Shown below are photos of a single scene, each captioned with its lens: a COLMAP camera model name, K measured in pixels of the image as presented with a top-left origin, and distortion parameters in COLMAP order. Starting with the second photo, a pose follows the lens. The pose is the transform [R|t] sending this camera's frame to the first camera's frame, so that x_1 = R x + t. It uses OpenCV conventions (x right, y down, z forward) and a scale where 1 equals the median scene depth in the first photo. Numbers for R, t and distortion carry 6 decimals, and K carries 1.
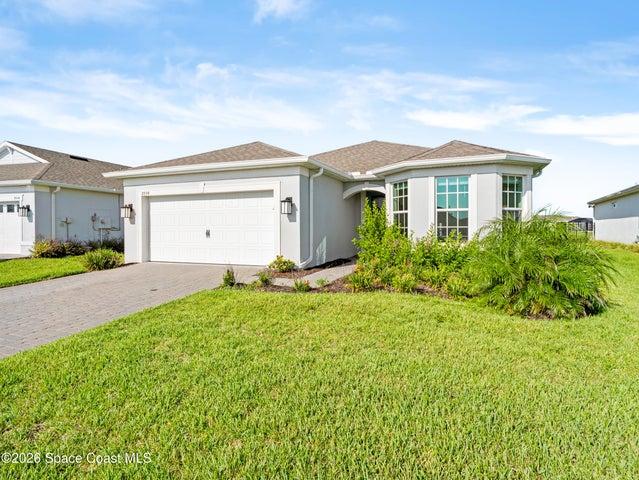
lens RADIAL K [[373.3, 0, 319.7], [0, 373.3, 226.3], [0, 0, 1]] dist [0.001728, 0.000255]
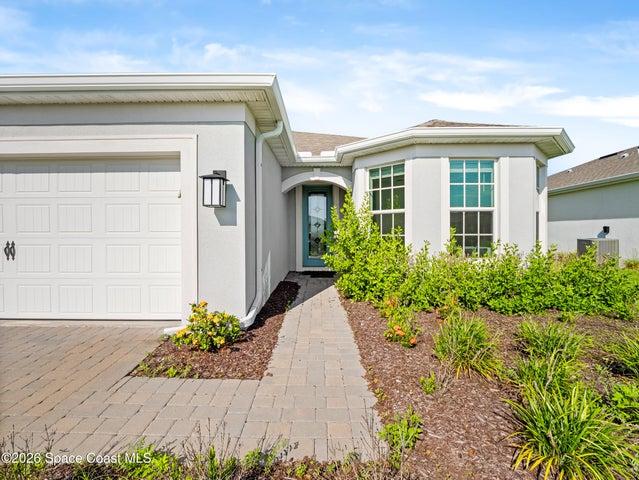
lens RADIAL K [[307.3, 0, 319.9], [0, 307.3, 228.0], [0, 0, 1]] dist [-0.016051, 0.000120]
pose [[0.928479, 0.004401, 0.371358, -0.099742], [-0.002662, 0.999983, -0.005194, -0.006312], [-0.371375, 0.003834, 0.928475, 0.569296]]
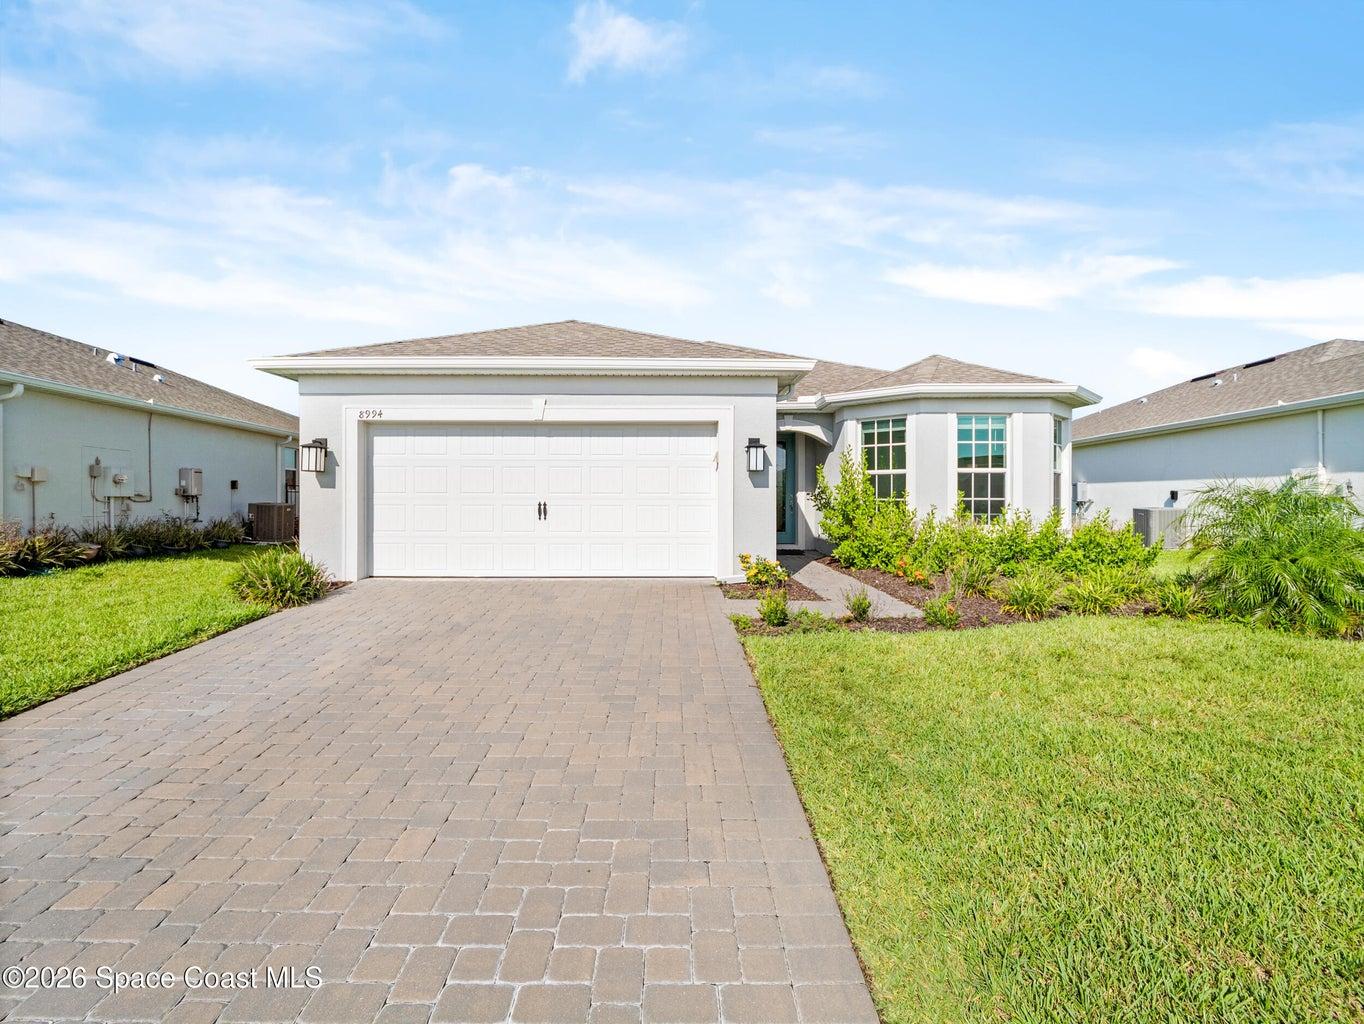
lens RADIAL K [[655.9, 0, 682.8], [0, 655.9, 486.4], [0, 0, 1]] dist [-0.016051, 0.000120]
pose [[0.920014, 0.012169, 0.391696, -0.480314], [-0.007158, 0.999873, -0.014251, 0.000069], [-0.391819, 0.010307, 0.919984, 0.214304]]
